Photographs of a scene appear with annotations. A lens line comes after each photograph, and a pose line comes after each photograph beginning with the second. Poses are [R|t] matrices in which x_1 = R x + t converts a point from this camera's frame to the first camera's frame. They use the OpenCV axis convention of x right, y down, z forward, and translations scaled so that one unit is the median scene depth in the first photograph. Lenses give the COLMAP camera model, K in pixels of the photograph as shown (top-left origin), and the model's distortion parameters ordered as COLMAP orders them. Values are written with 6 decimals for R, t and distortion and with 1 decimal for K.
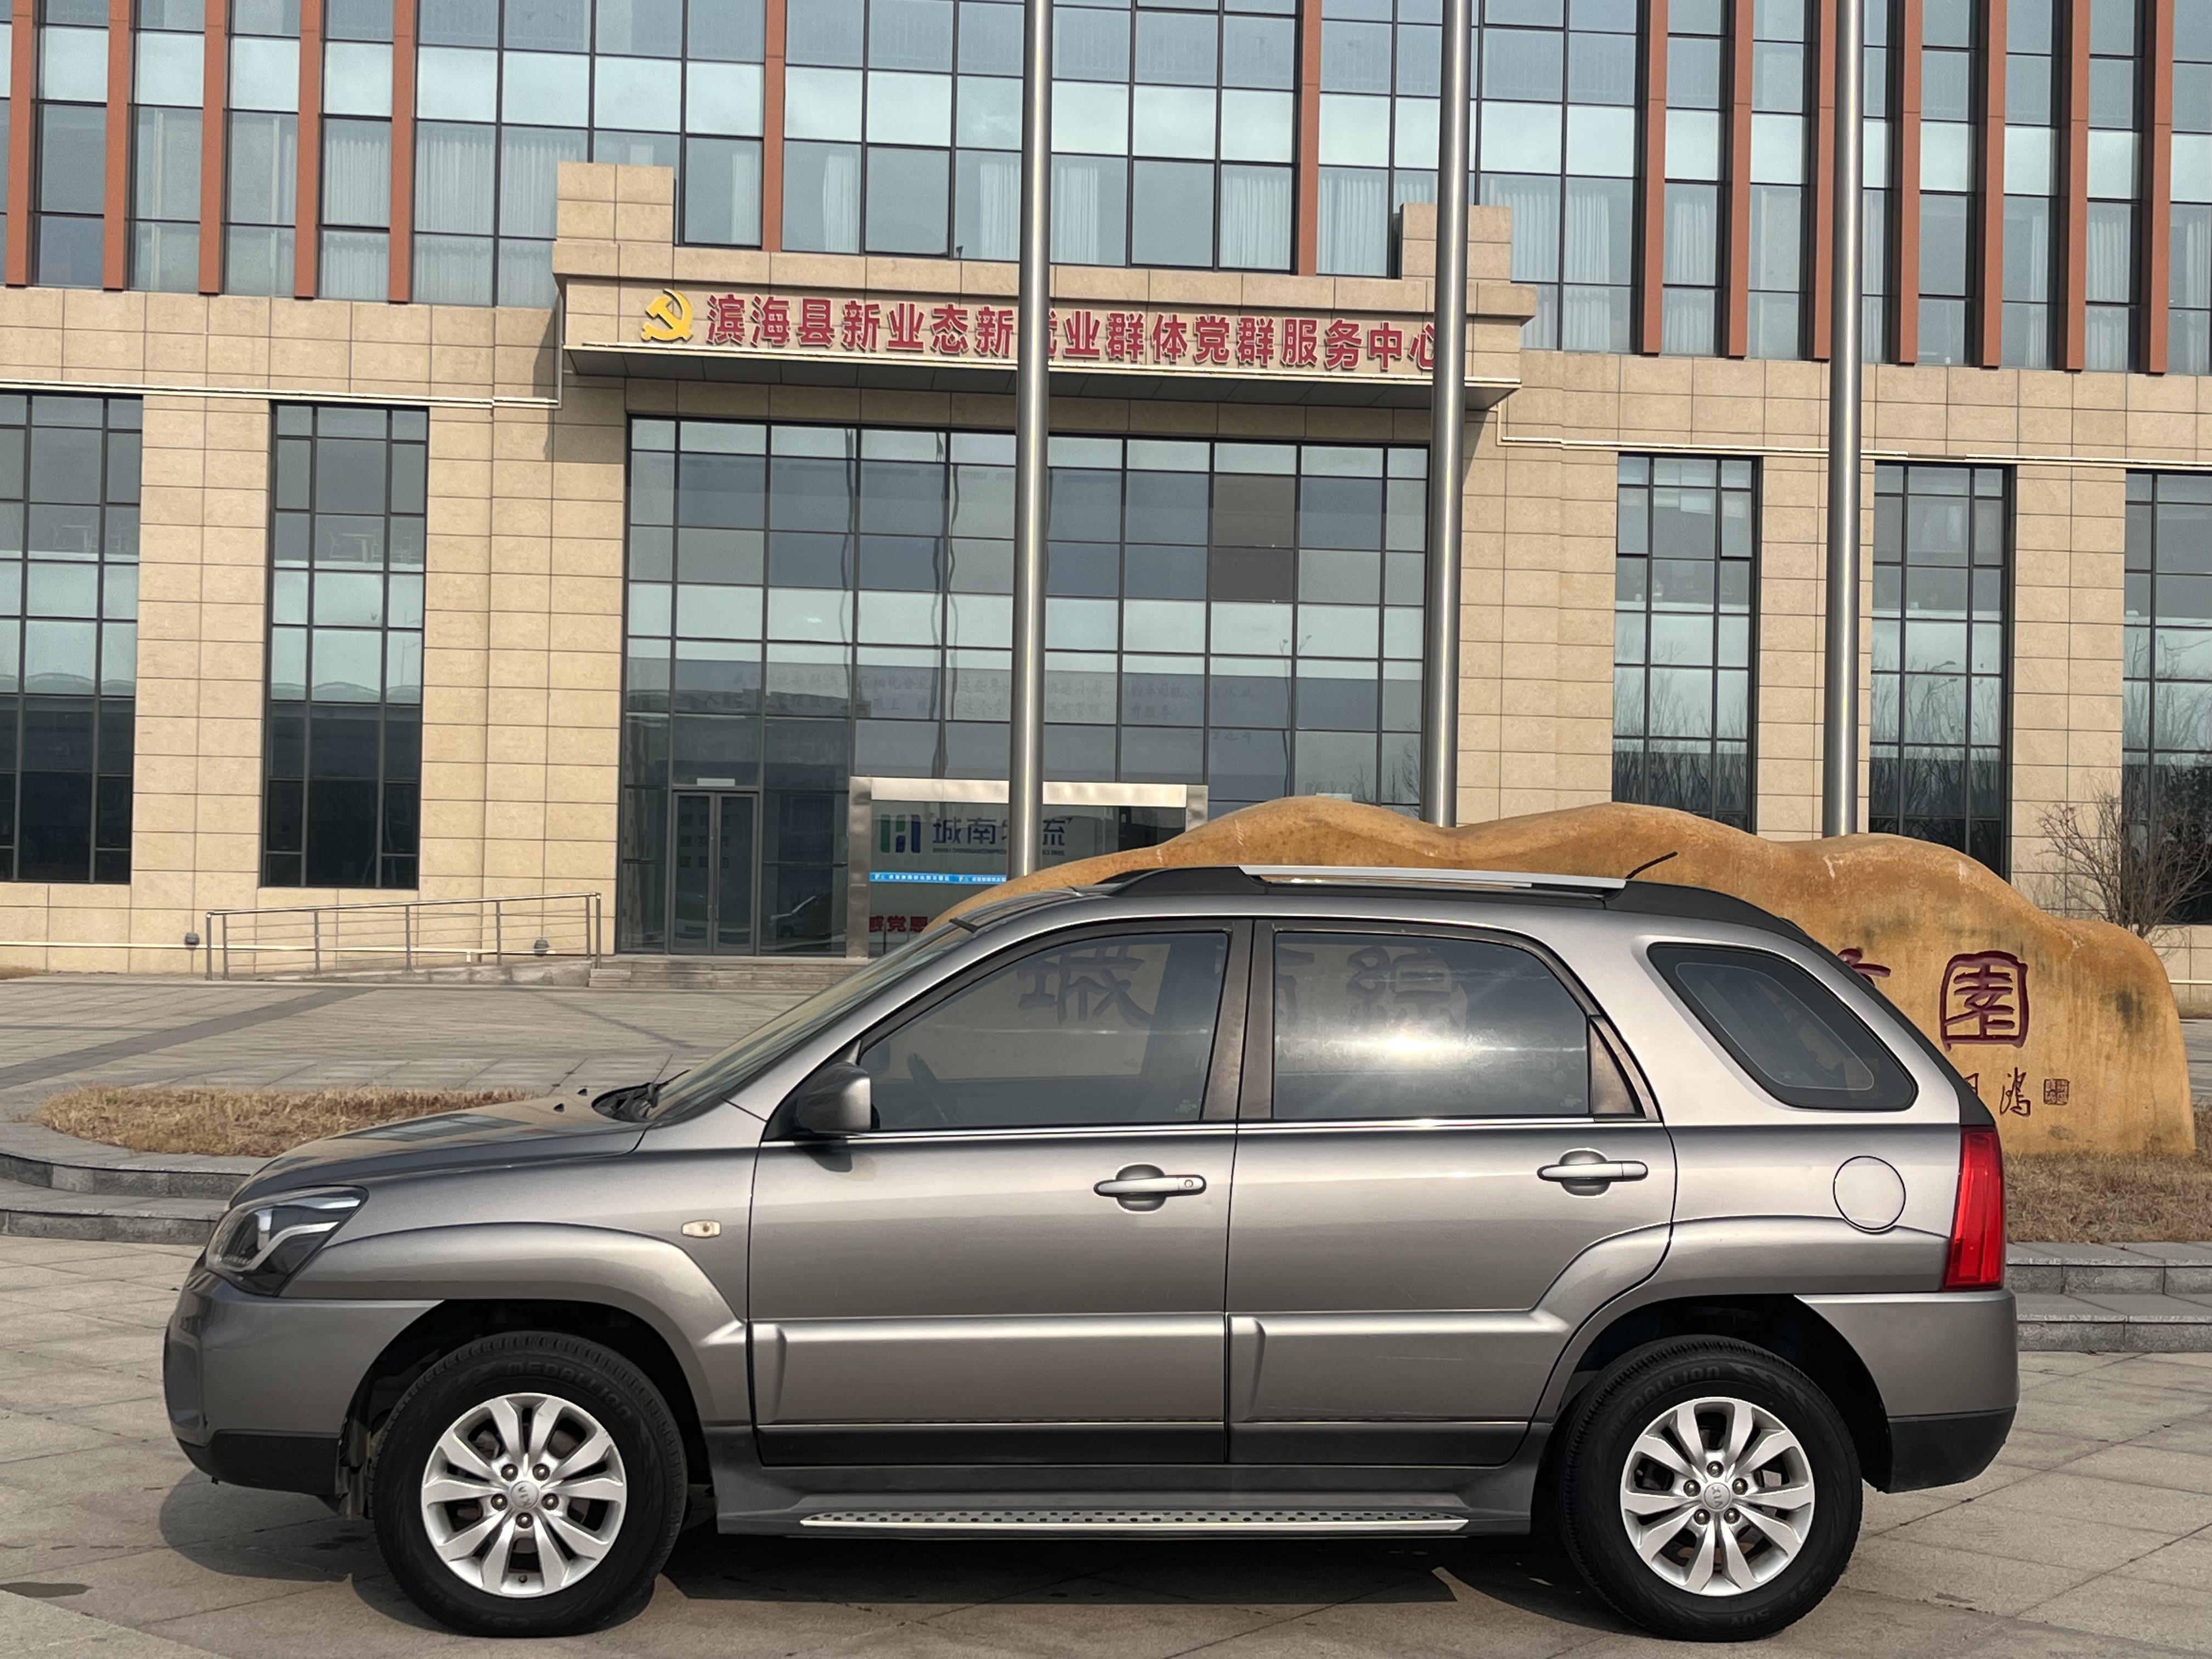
lens RADIAL K [[2932.6, 0, 1110.8], [0, 2932.6, 834.4], [0, 0, 1]] dist [0.023620, 0.000000]
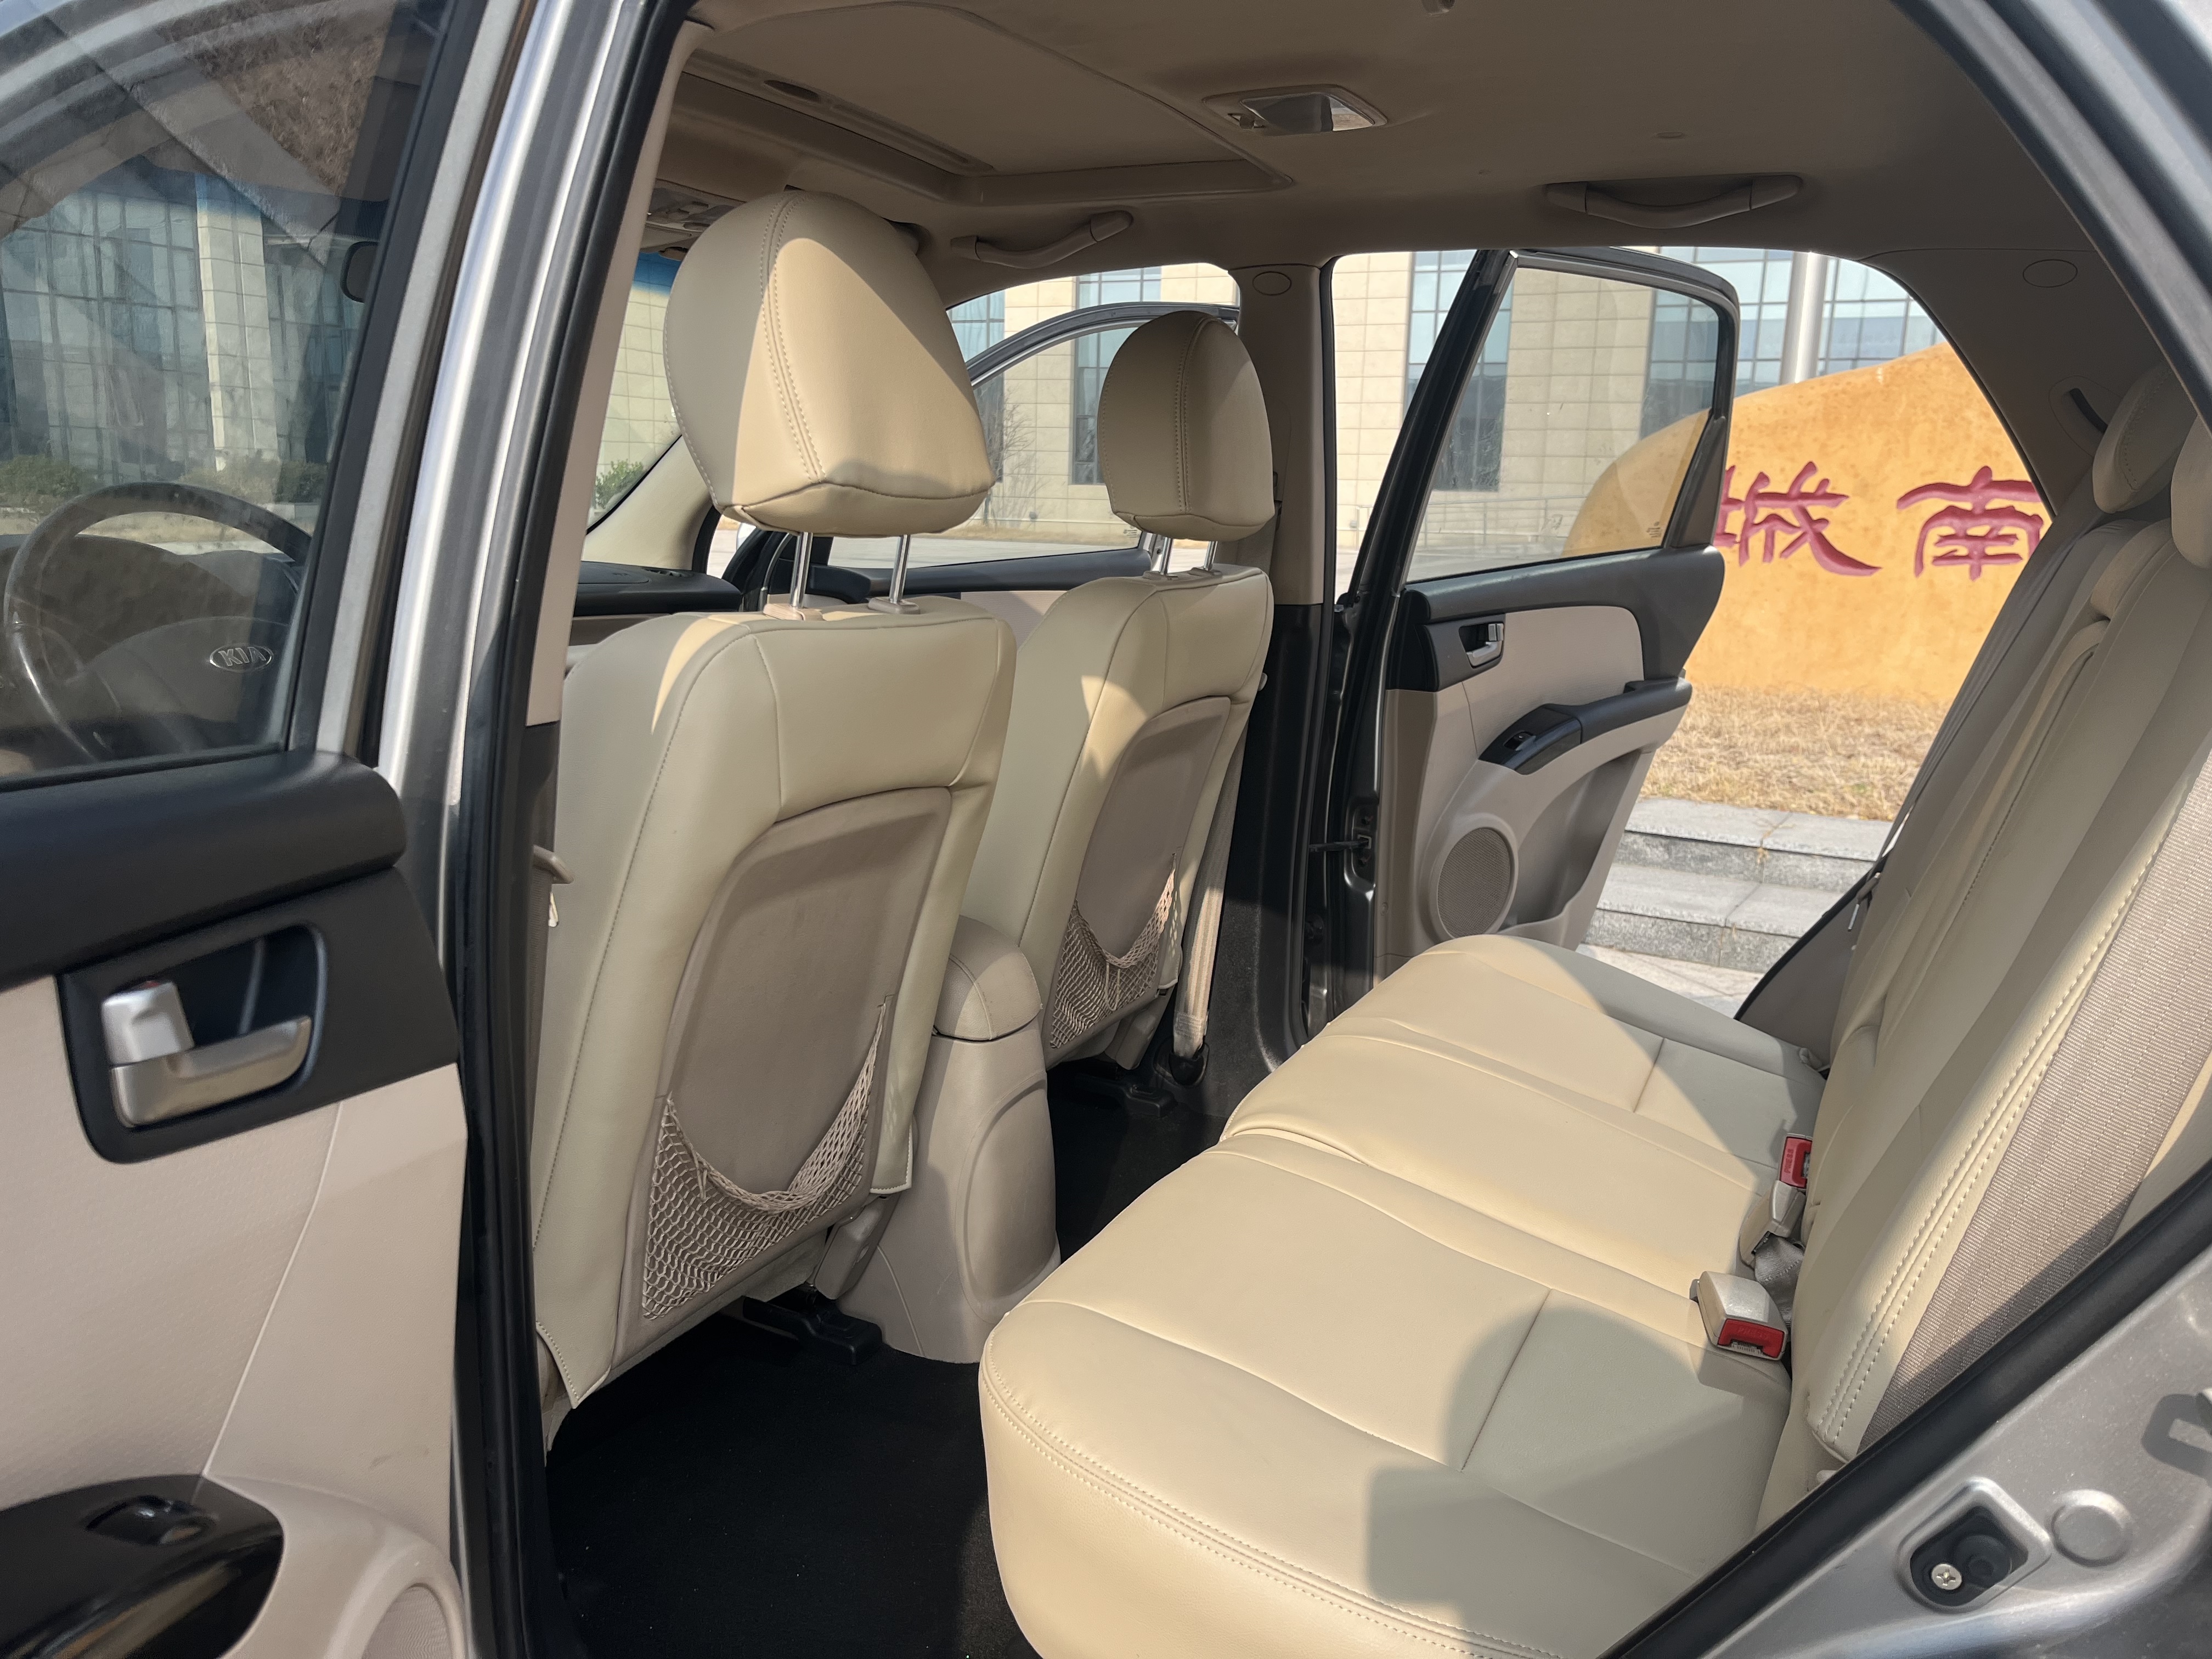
lens RADIAL K [[1683.3, 0, 1096.4], [0, 1683.3, 837.7], [0, 0, 1]] dist [0.034709, -0.030525]
pose [[0.866501, 0.100683, -0.488915, 0.074606], [0.003486, 0.978203, 0.207621, 0.035931], [0.499162, -0.181608, 0.847263, 0.413411]]
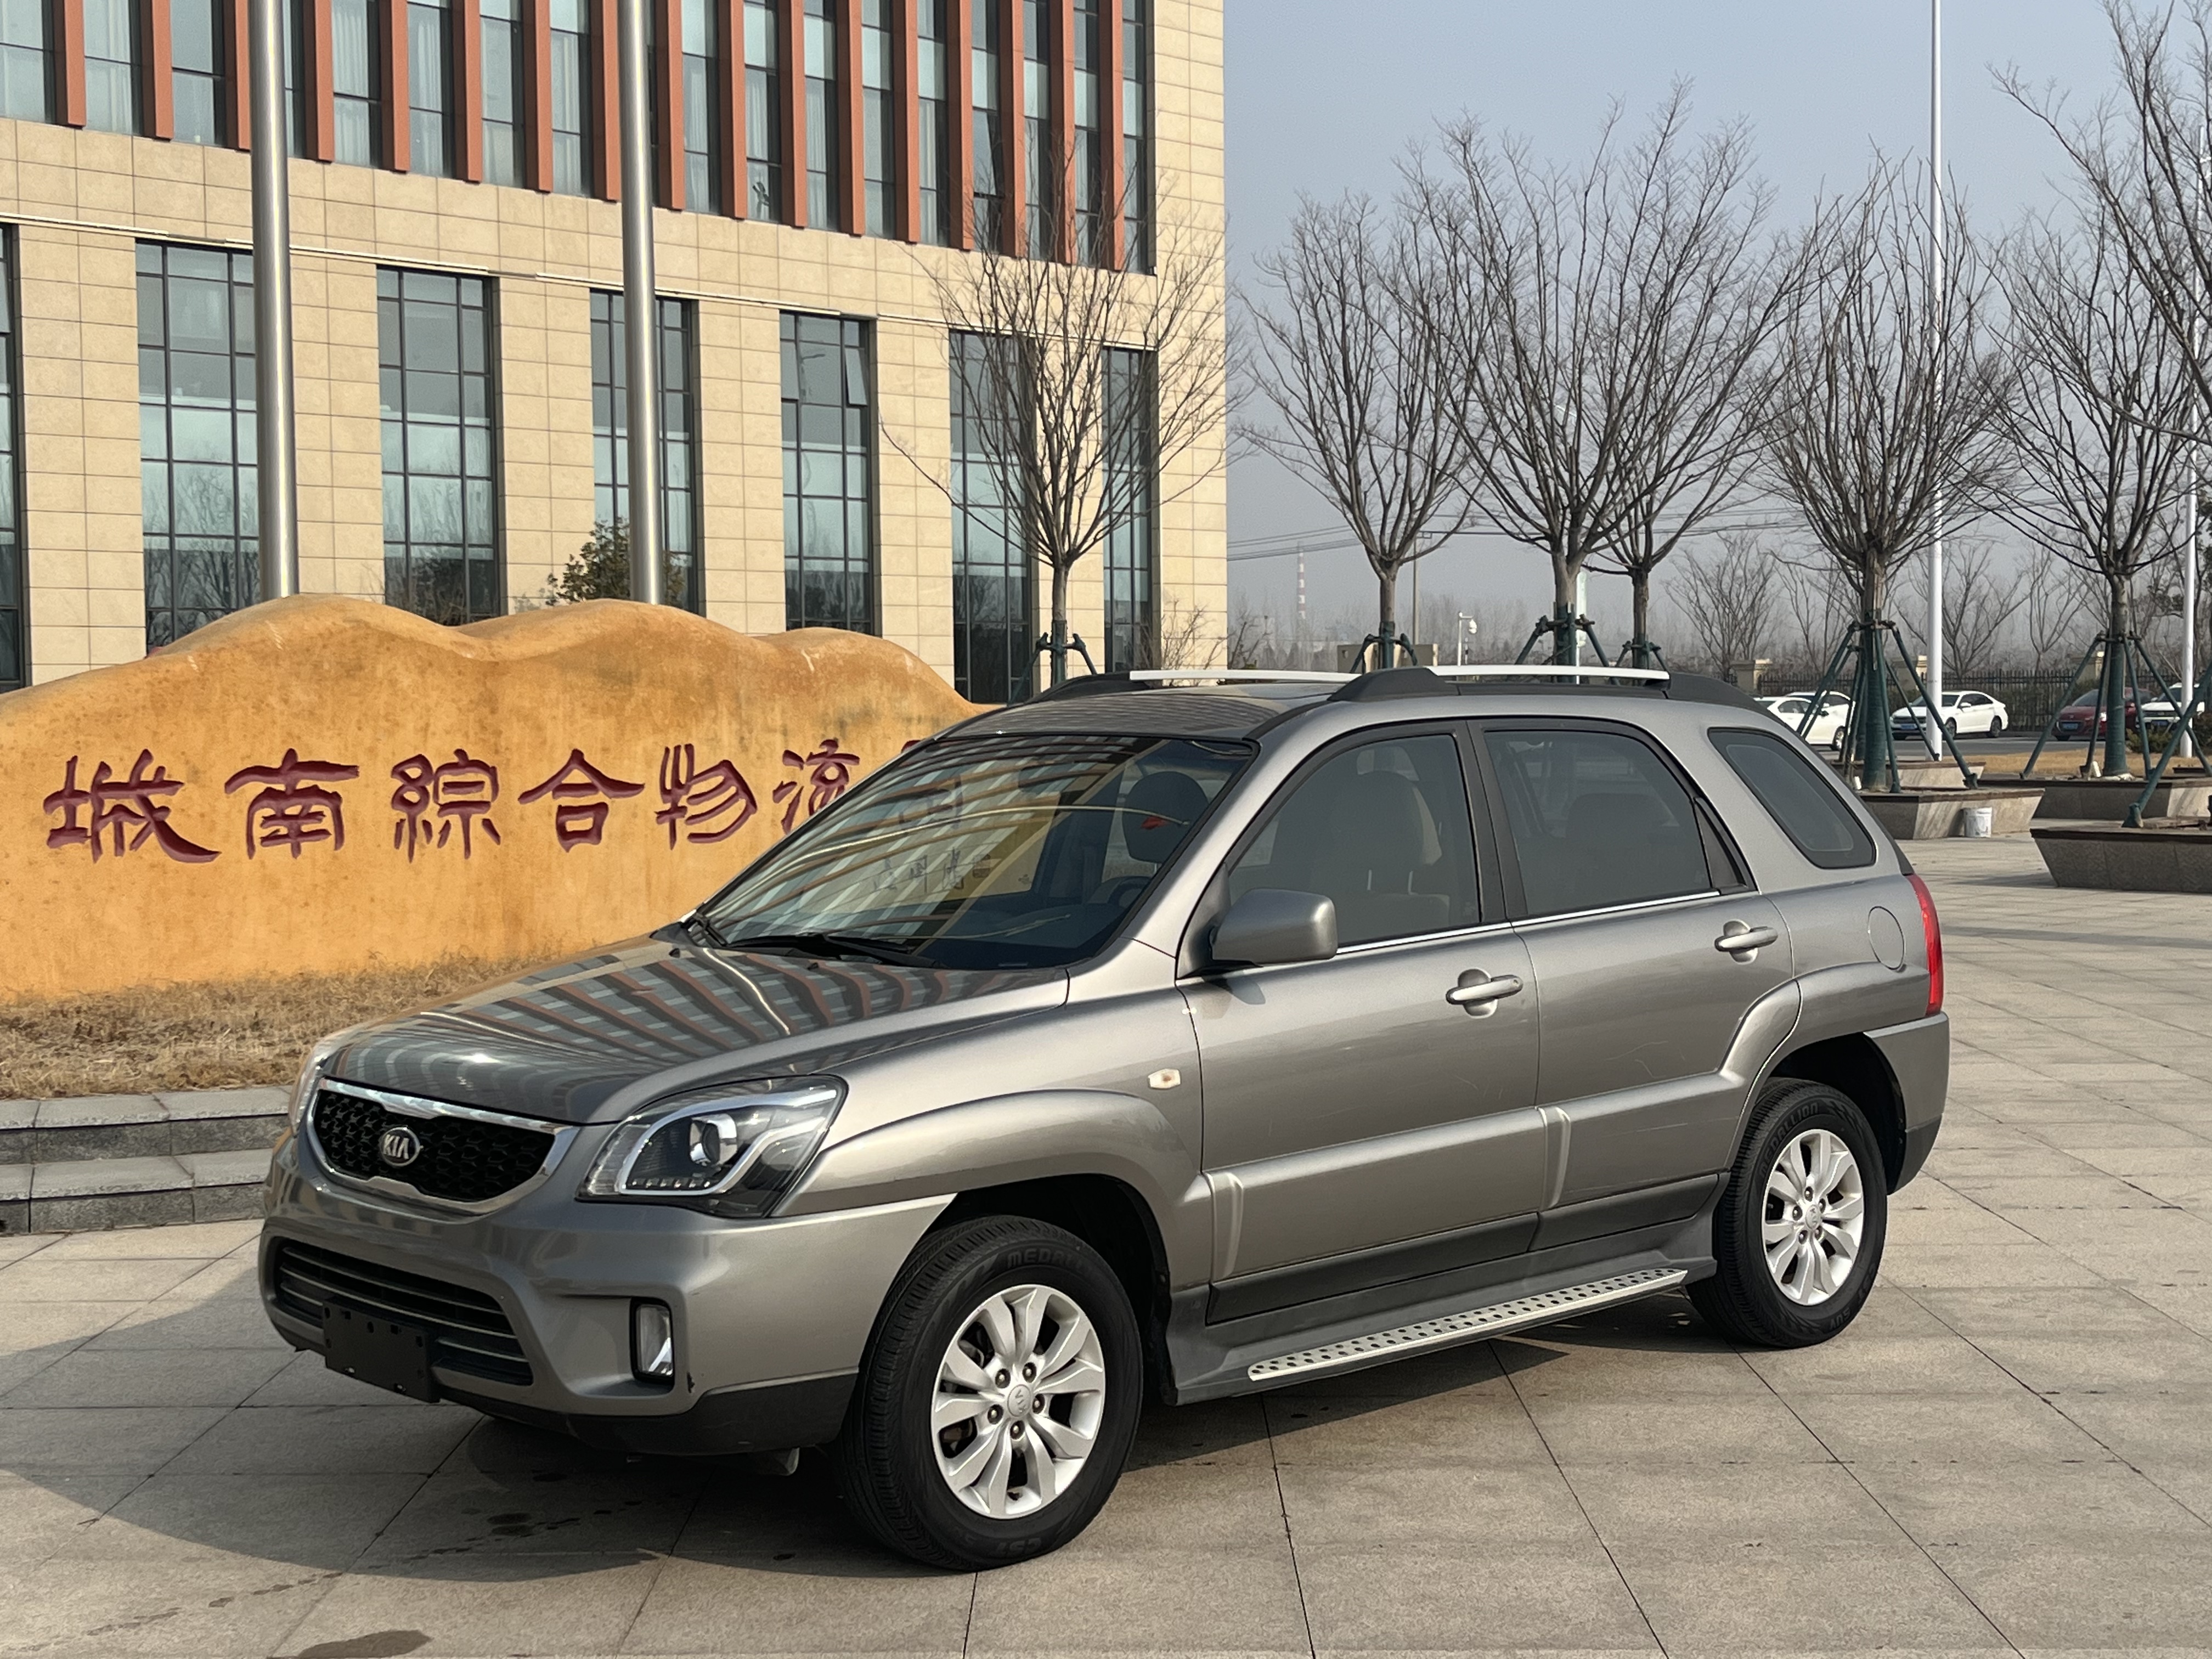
lens RADIAL K [[2932.6, 0, 1114.1], [0, 2932.6, 815.2], [0, 0, 1]] dist [0.023620, 0.000000]
pose [[0.776103, -0.053662, 0.628319, -0.317737], [0.013010, 0.997523, 0.069124, -0.004463], [-0.630473, -0.045473, 0.774878, 0.137446]]
